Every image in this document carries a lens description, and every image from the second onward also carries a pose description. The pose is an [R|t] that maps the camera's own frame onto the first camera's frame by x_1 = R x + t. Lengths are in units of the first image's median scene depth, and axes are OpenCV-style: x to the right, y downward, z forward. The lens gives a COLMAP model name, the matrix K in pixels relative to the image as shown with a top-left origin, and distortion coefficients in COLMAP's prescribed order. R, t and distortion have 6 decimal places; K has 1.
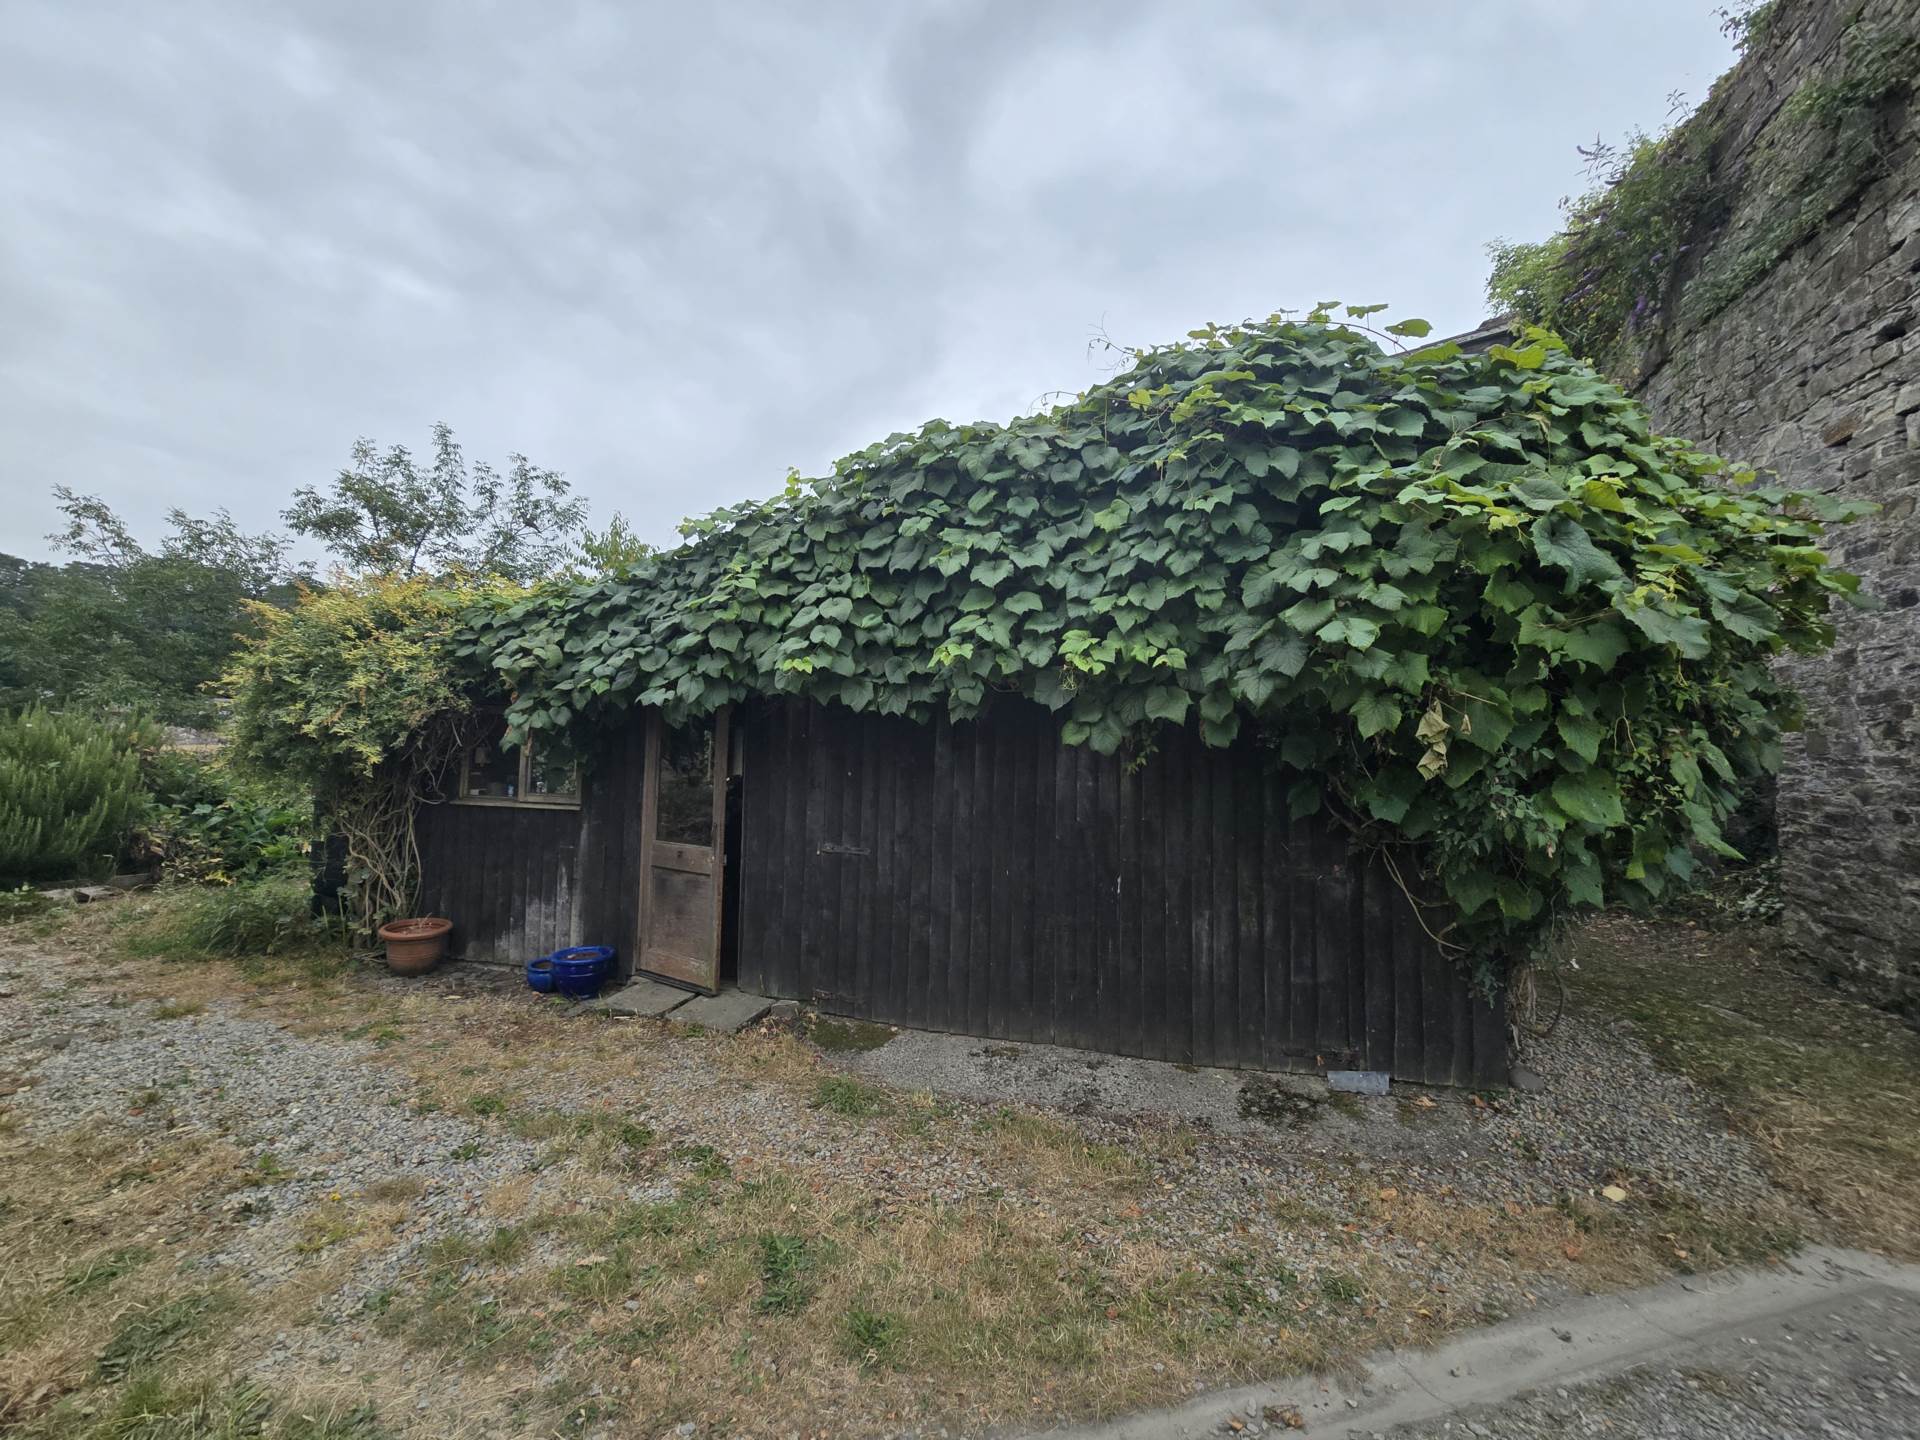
lens RADIAL K [[1455.8, 0, 960.6], [0, 1455.8, 707.0], [0, 0, 1]] dist [-0.000417, -0.003196]
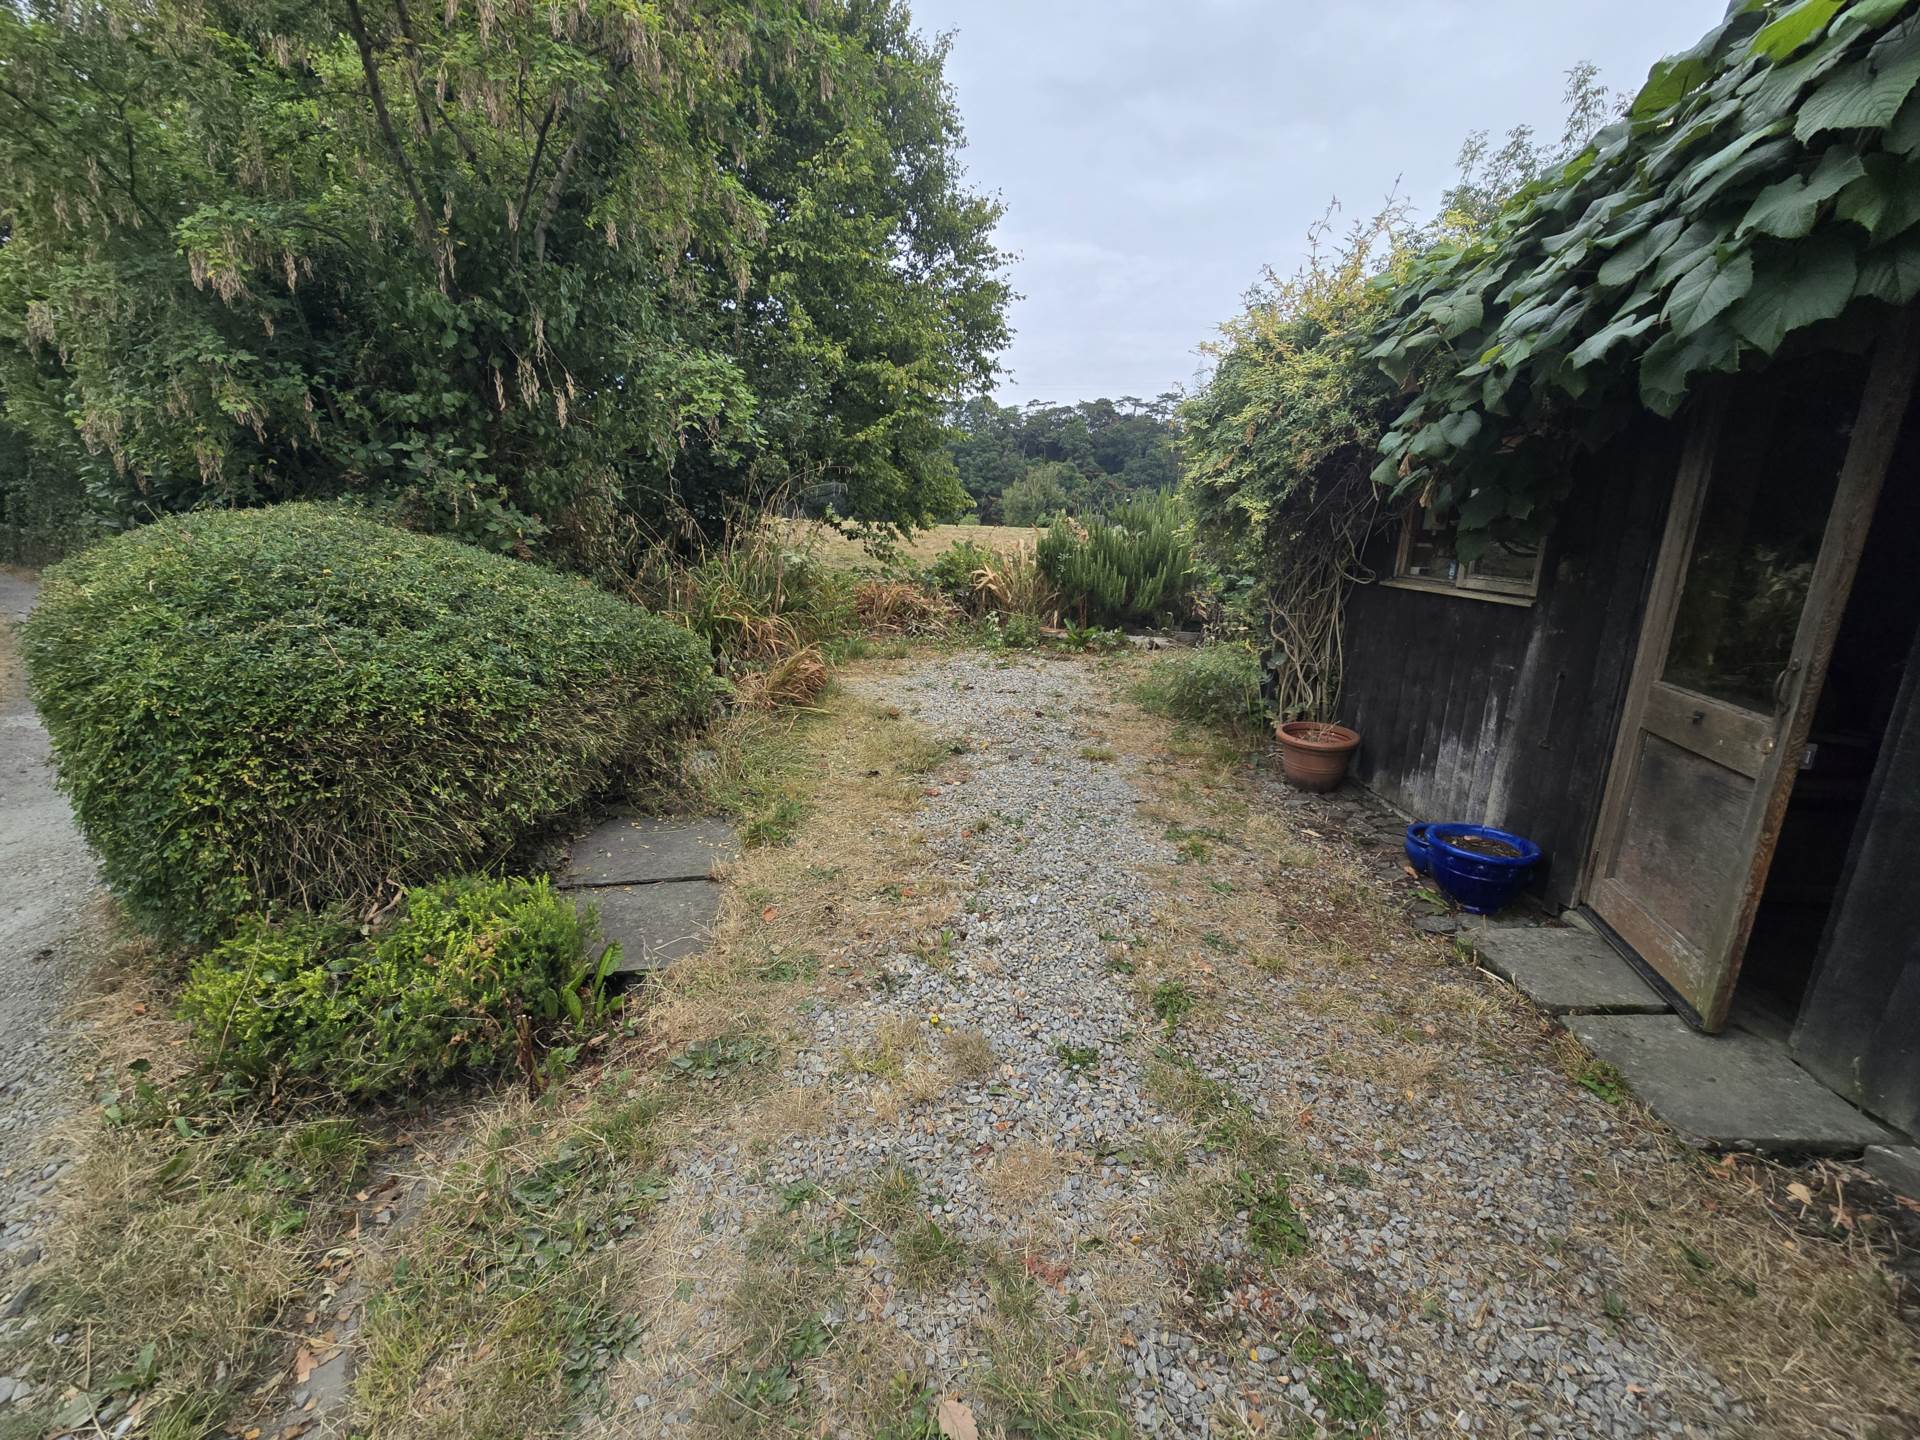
lens RADIAL K [[777.6, 0, 959.4], [0, 777.6, 702.3], [0, 0, 1]] dist [-0.000980, -0.000203]
pose [[0.297476, 0.204054, -0.932668, -0.031528], [-0.022272, 0.978110, 0.206892, 0.049554], [0.954469, -0.040773, 0.295509, 0.697572]]
